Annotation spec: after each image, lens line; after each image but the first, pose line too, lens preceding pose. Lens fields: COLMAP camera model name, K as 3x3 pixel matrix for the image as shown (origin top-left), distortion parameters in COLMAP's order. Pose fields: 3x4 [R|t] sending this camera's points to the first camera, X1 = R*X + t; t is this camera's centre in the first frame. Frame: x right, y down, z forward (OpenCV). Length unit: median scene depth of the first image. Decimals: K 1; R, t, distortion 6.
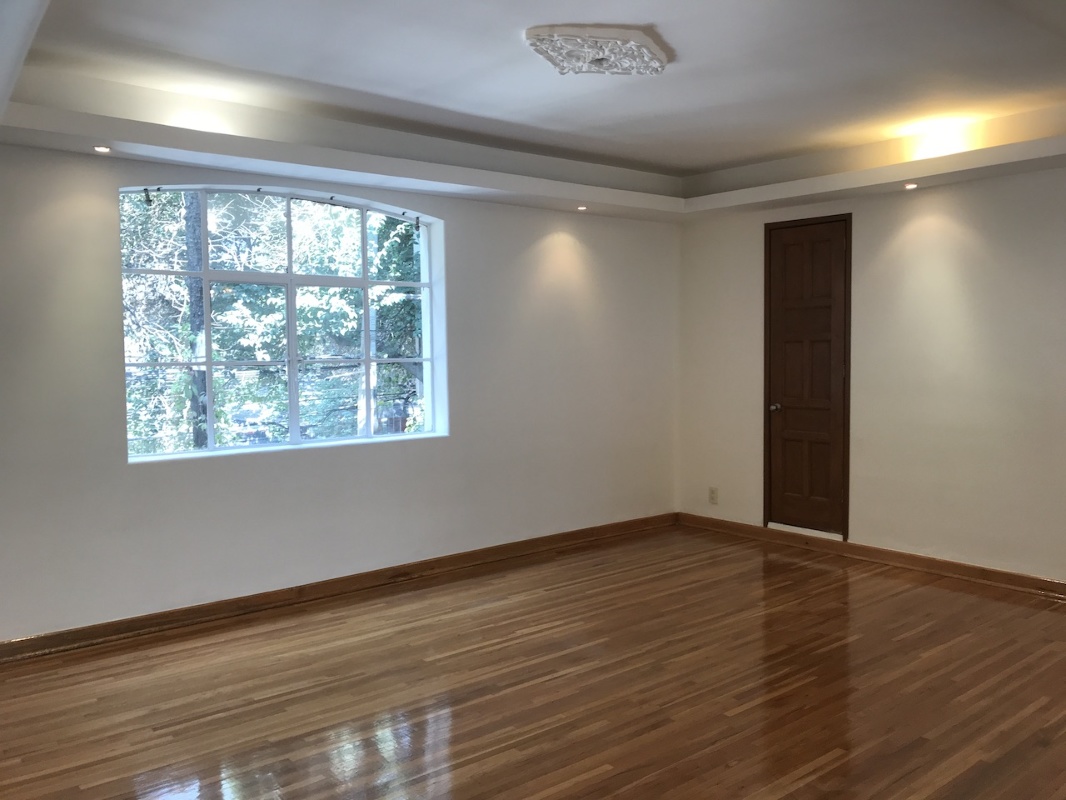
lens RADIAL K [[878.8, 0, 533.0], [0, 878.8, 400.0], [0, 0, 1]] dist [0.001656, 0.000412]
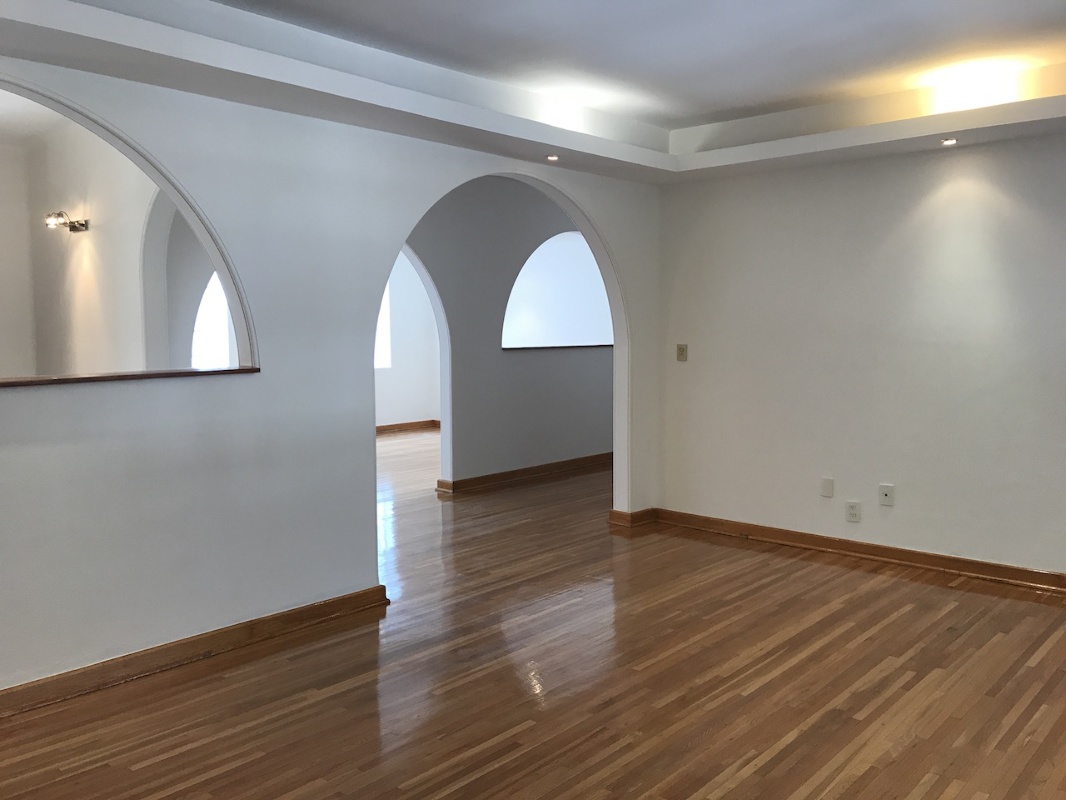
lens RADIAL K [[878.8, 0, 533.0], [0, 878.8, 400.0], [0, 0, 1]] dist [0.001656, 0.000412]
pose [[-0.989951, 0.028112, -0.138590, 0.349174], [0.007371, 0.988967, 0.147956, -0.117419], [0.141220, 0.145447, -0.979235, 1.915019]]
